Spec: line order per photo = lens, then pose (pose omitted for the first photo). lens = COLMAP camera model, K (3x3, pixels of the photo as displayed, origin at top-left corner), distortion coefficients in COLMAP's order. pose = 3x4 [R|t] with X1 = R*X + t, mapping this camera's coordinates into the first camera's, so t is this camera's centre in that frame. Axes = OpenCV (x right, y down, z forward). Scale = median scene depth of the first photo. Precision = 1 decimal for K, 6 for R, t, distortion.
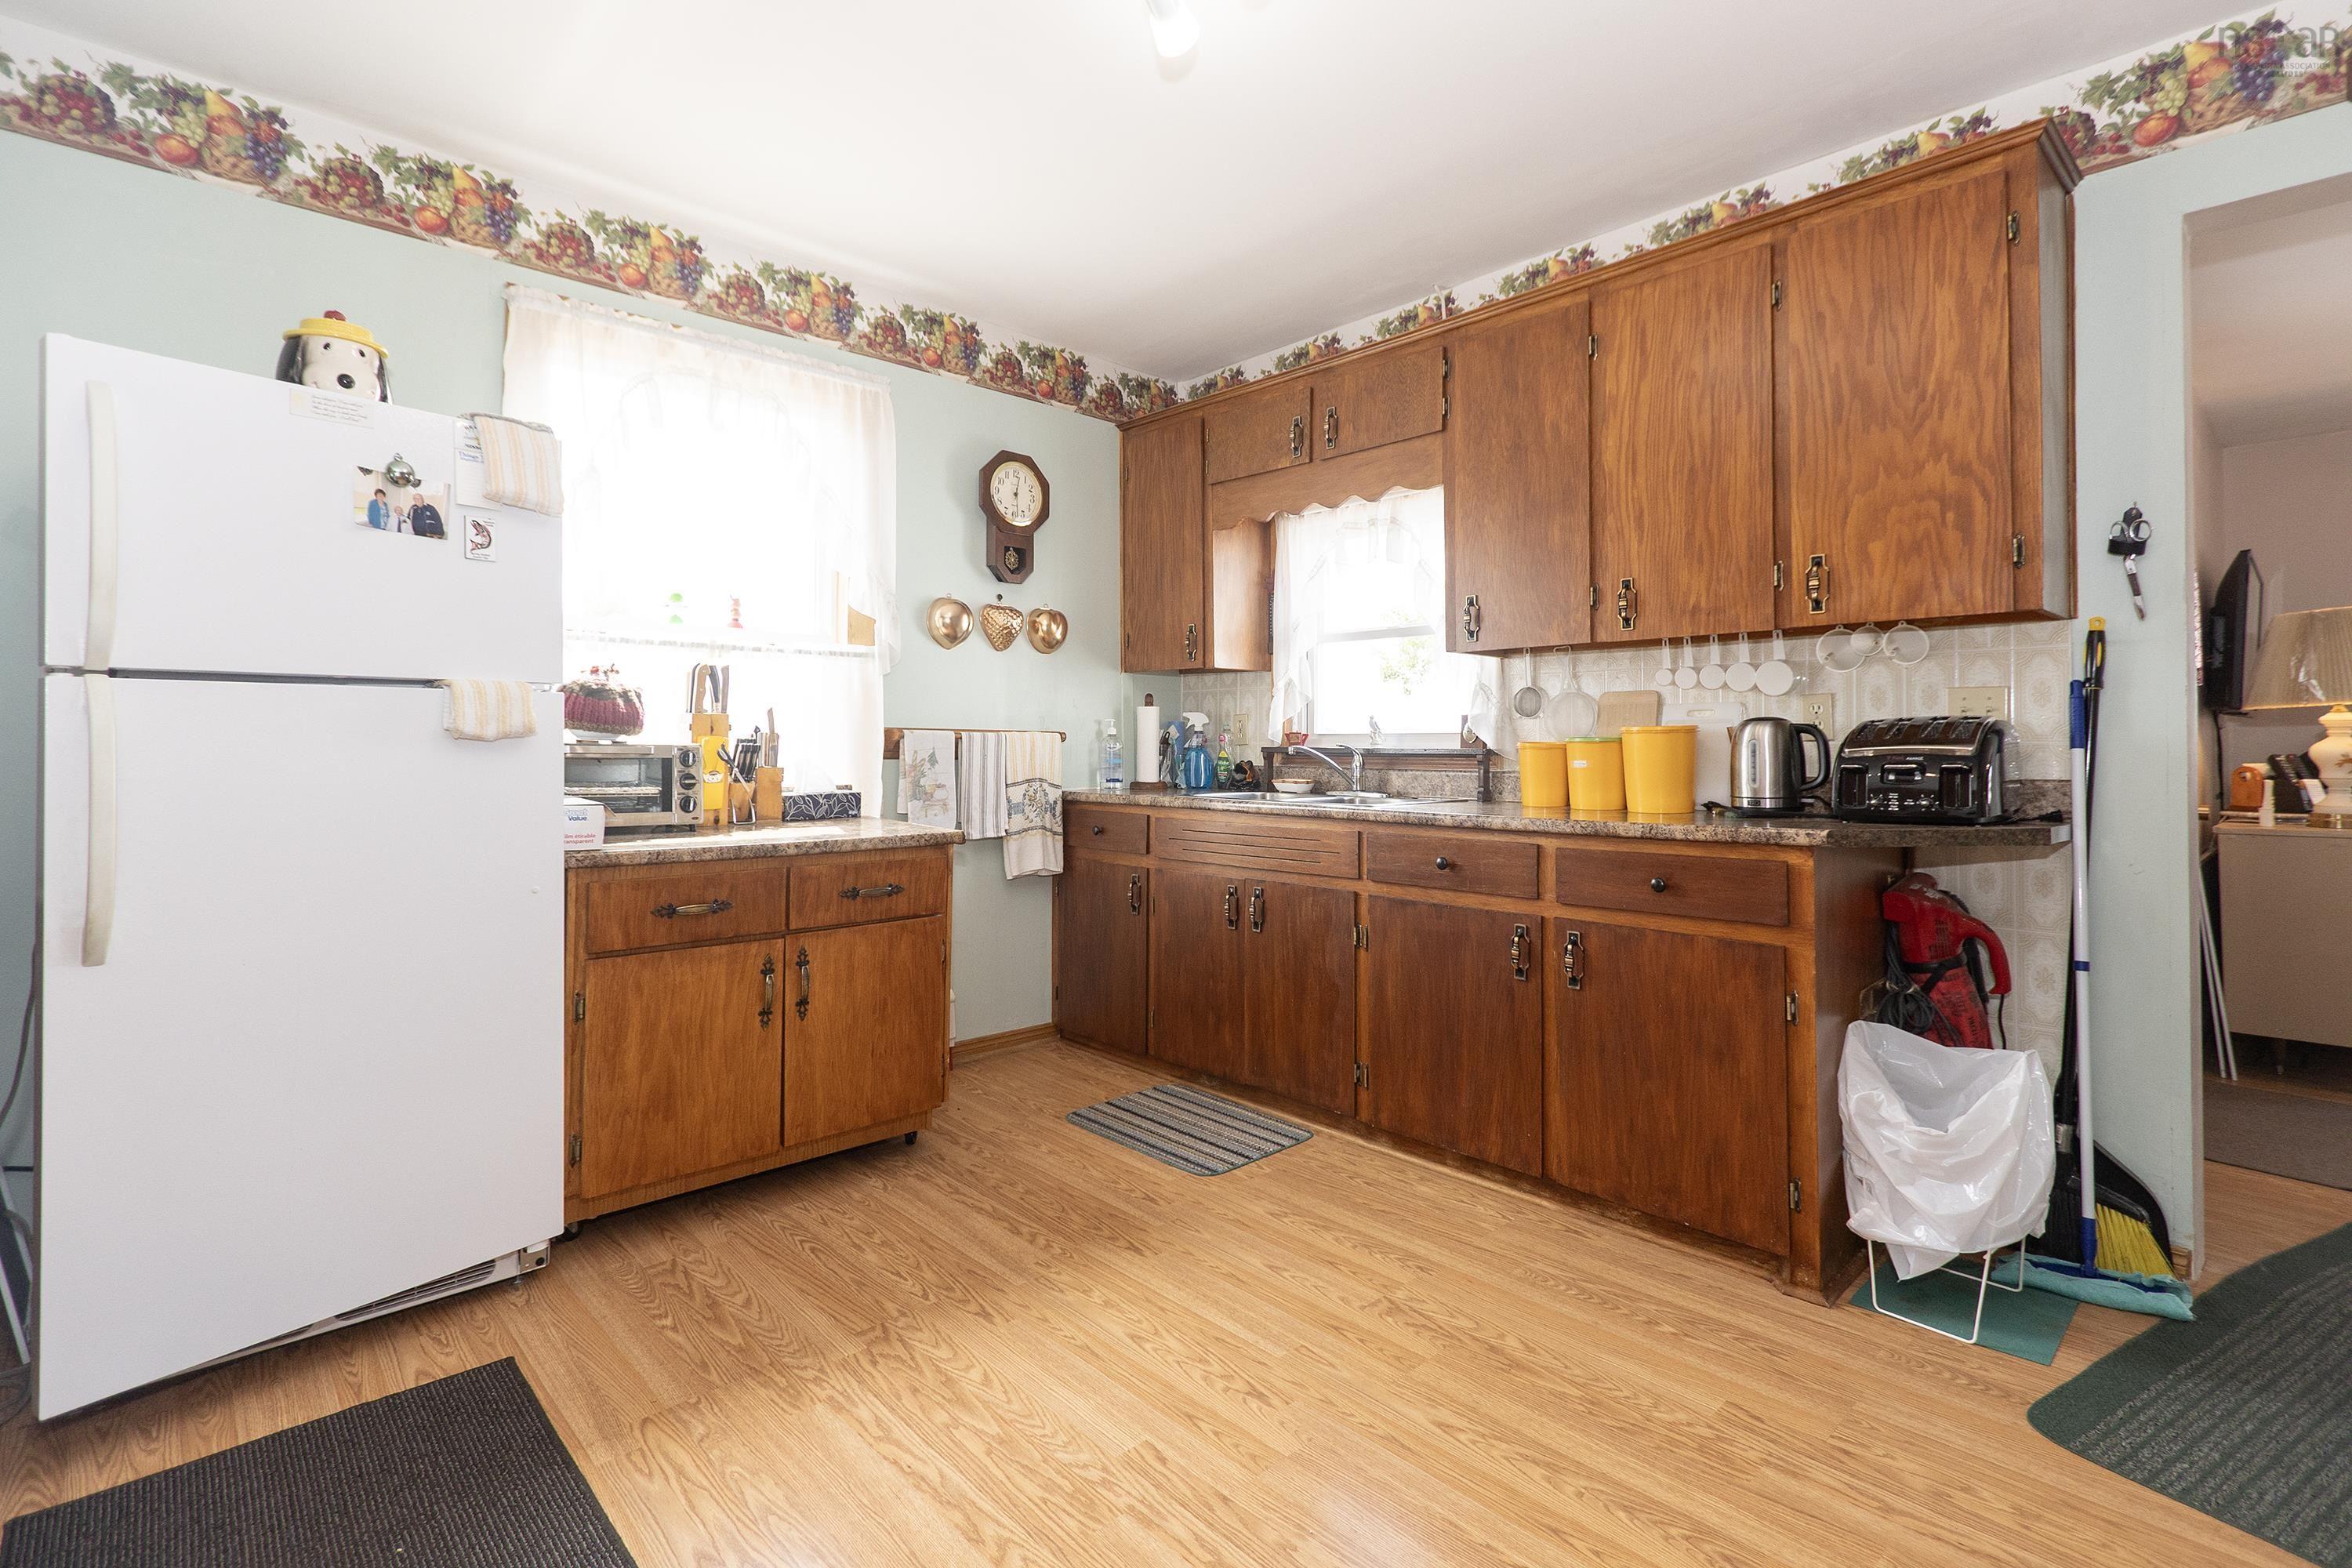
lens RADIAL K [[1098.0, 0, 1173.1], [0, 1098.0, 745.1], [0, 0, 1]] dist [0.002761, 0.000061]
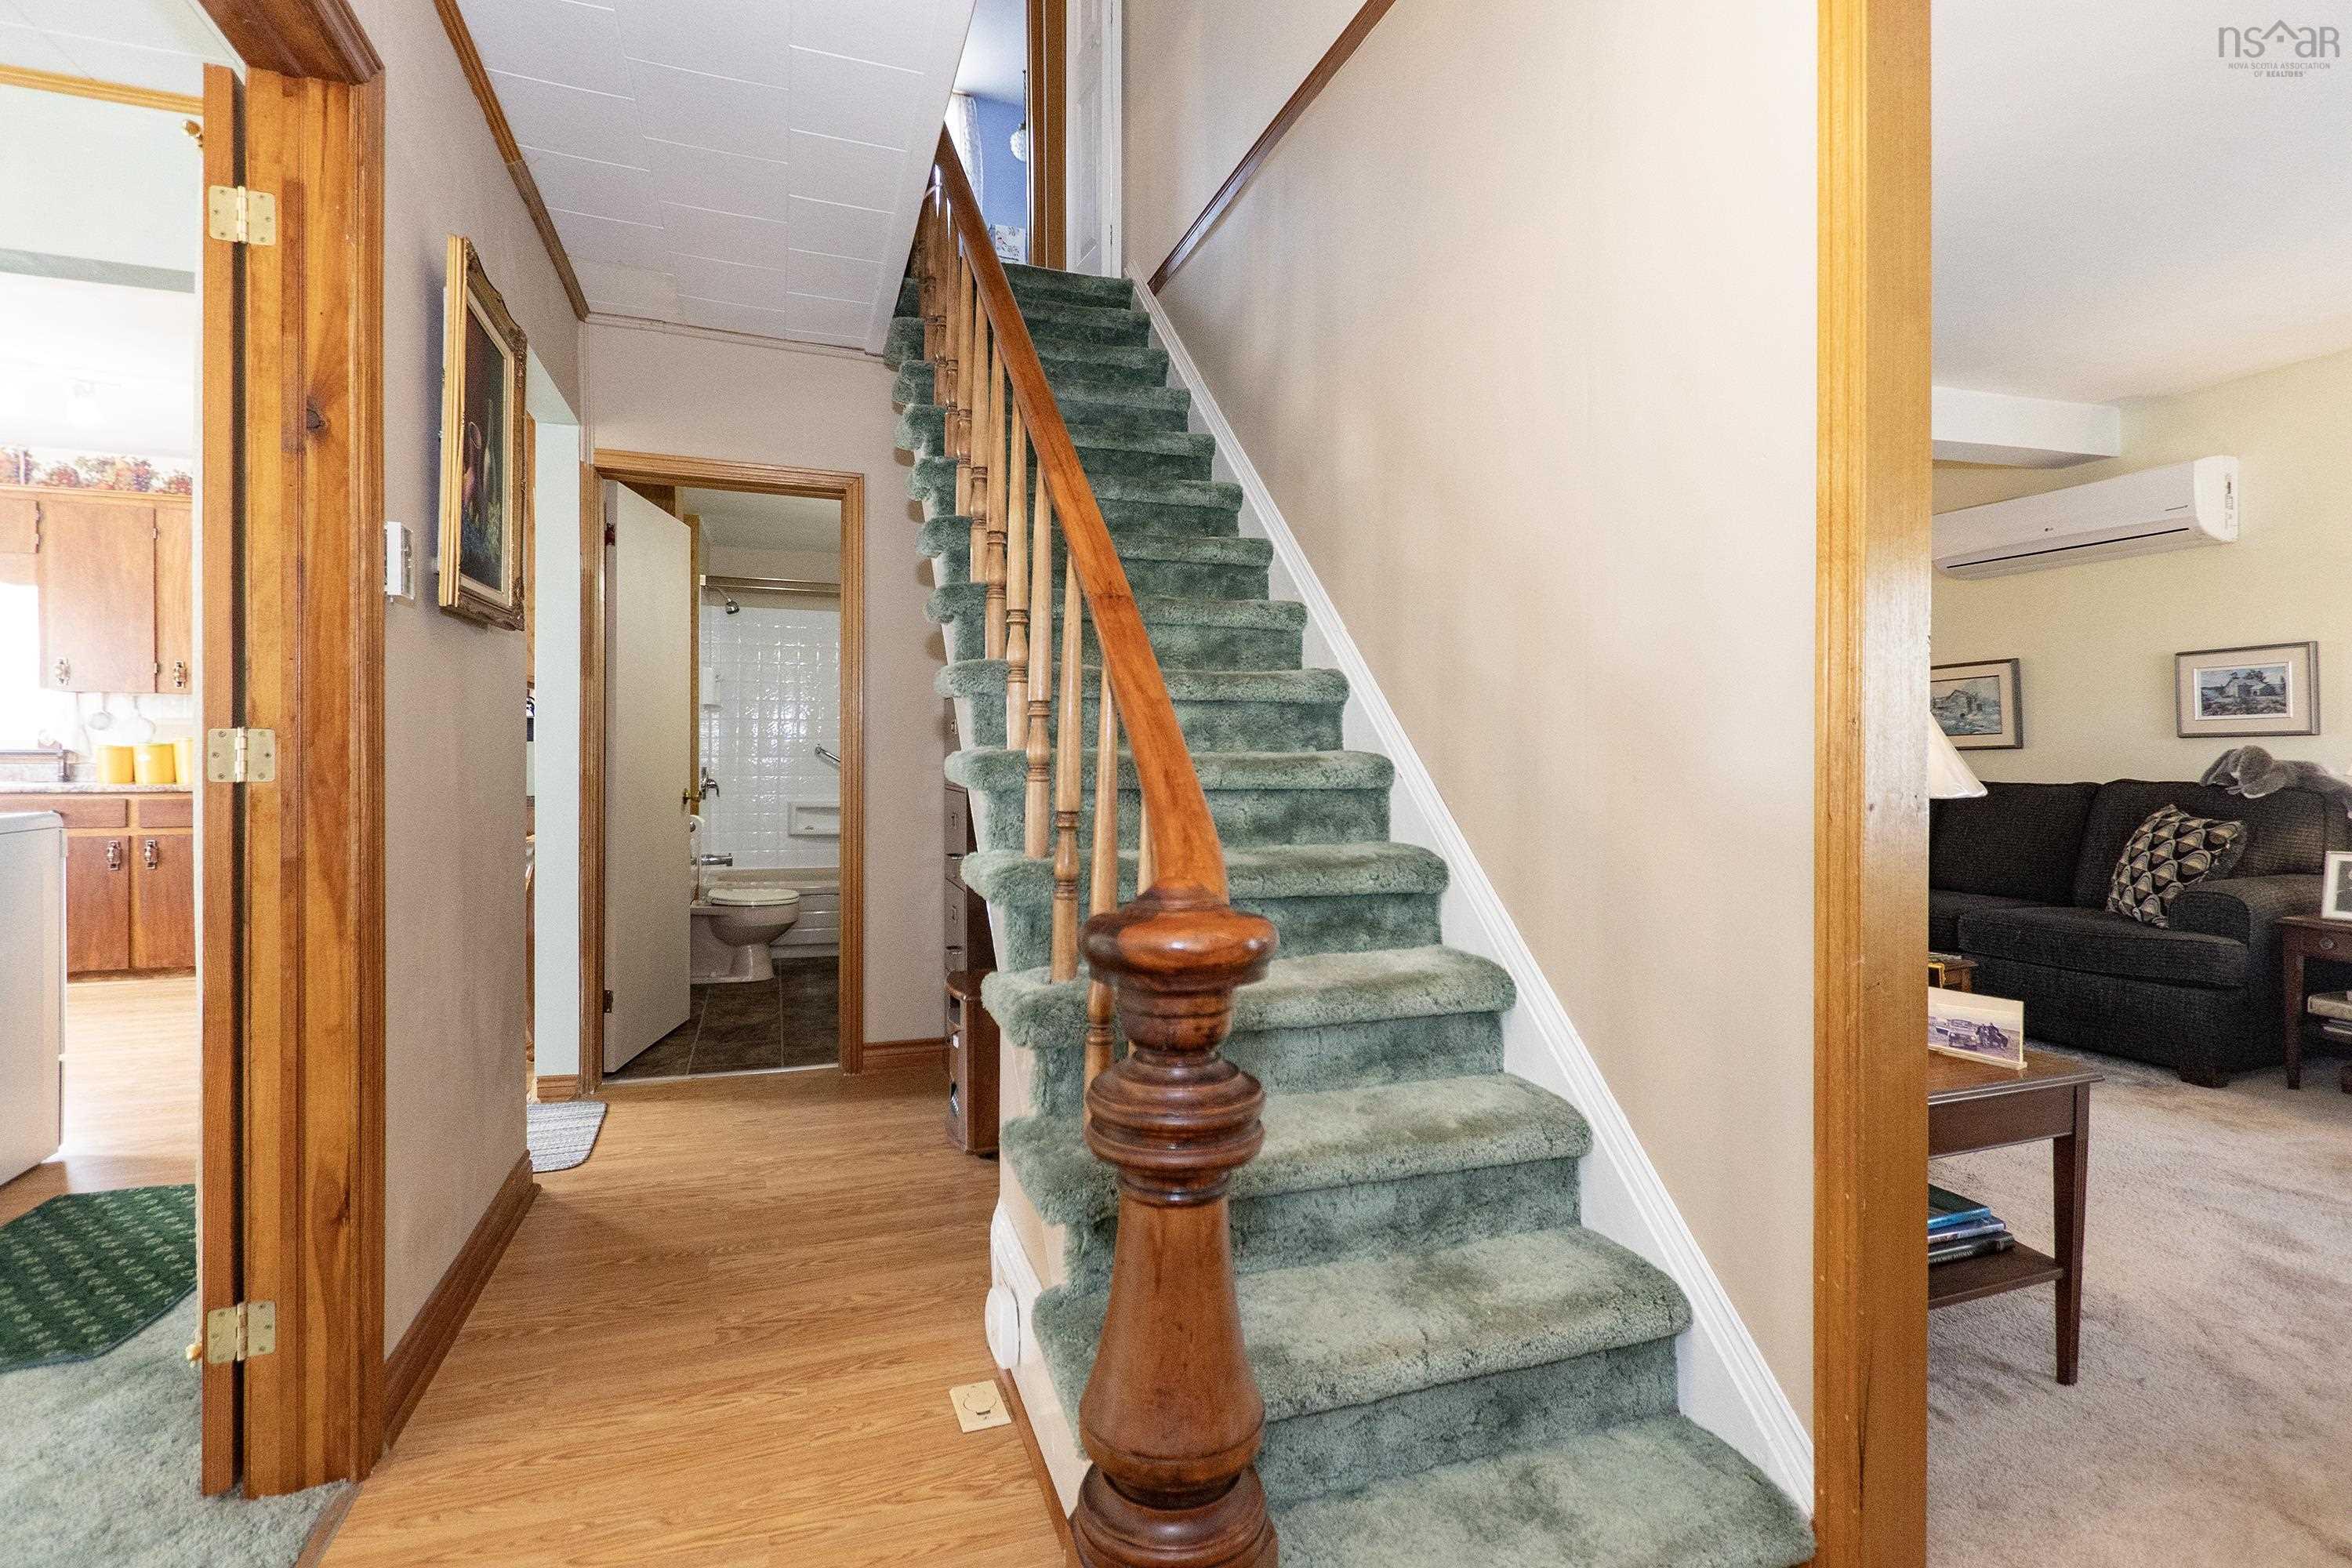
lens RADIAL K [[1106.0, 0, 1178.2], [0, 1106.0, 762.3], [0, 0, 1]] dist [0.001482, -0.000905]
pose [[0.390928, -0.004638, 0.920410, -0.630964], [-0.008970, 0.999921, 0.008848, -0.007441], [-0.920378, -0.011715, 0.390855, -1.255917]]
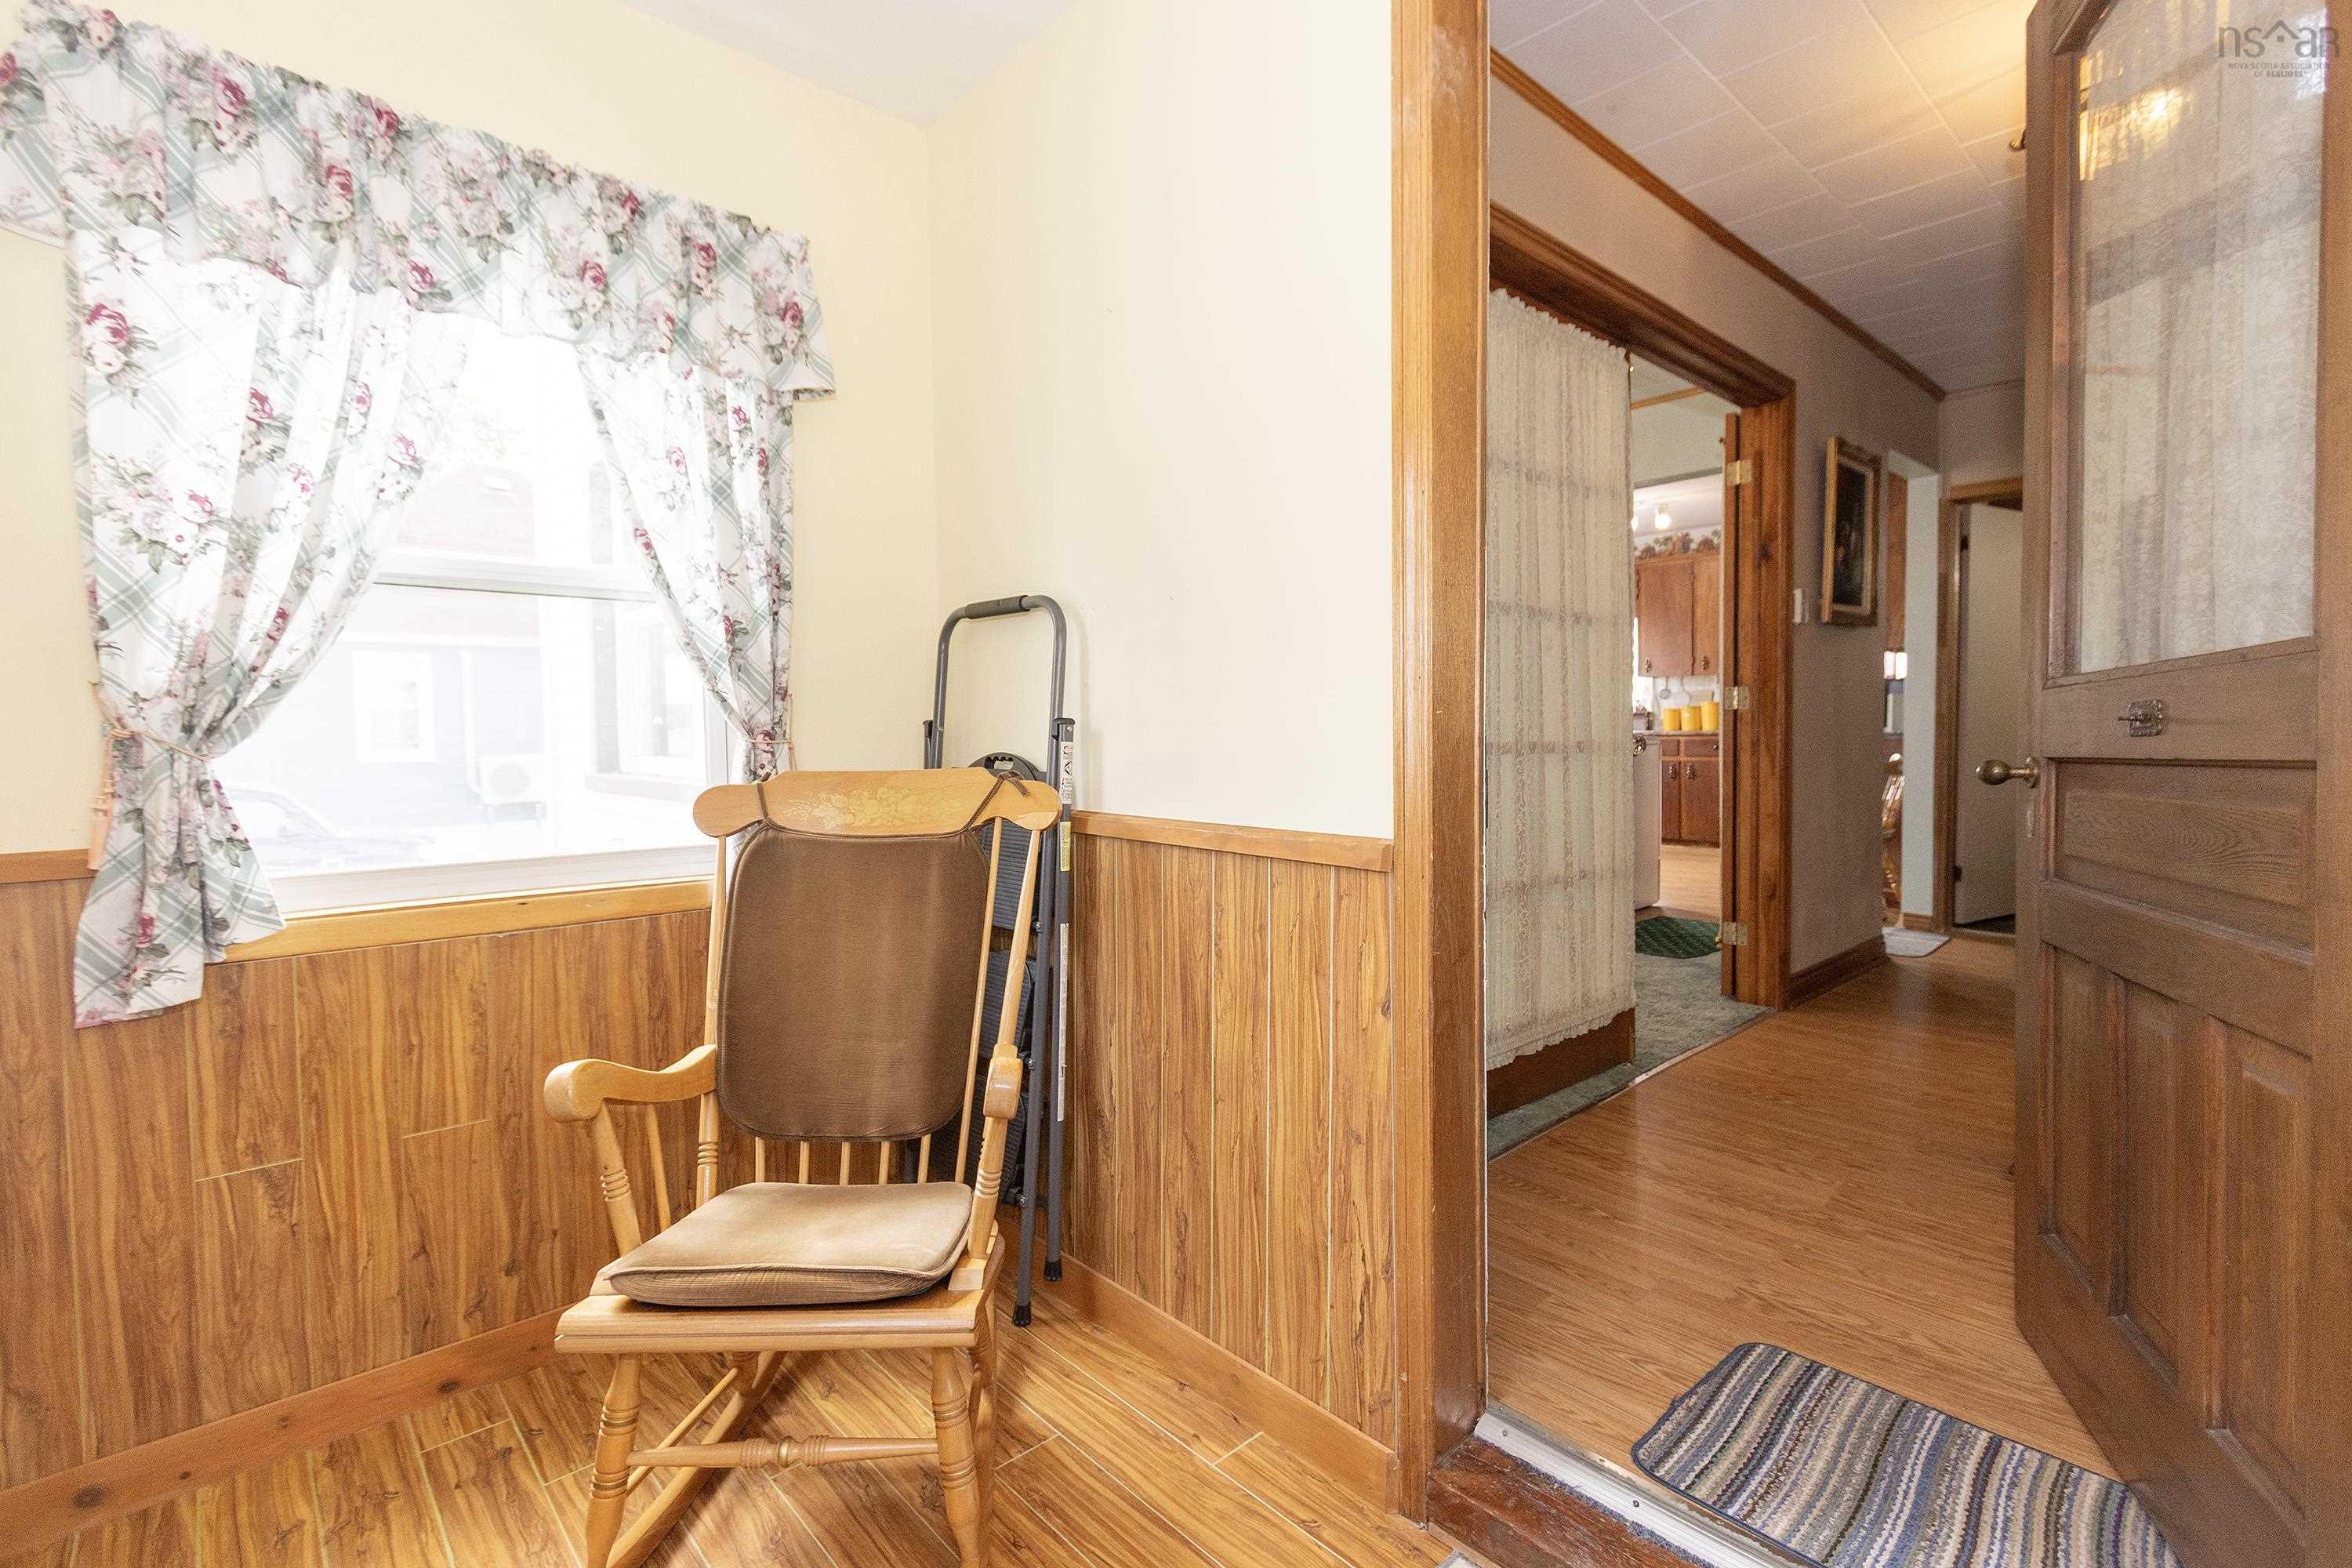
lens RADIAL K [[1082.0, 0, 1173.4], [0, 1082.0, 777.6], [0, 0, 1]] dist [0.008911, -0.000303]
pose [[0.999774, -0.016887, -0.012899, -0.972747], [0.017486, 0.998701, 0.047850, 0.019771], [0.012074, -0.048064, 0.998771, -1.935380]]
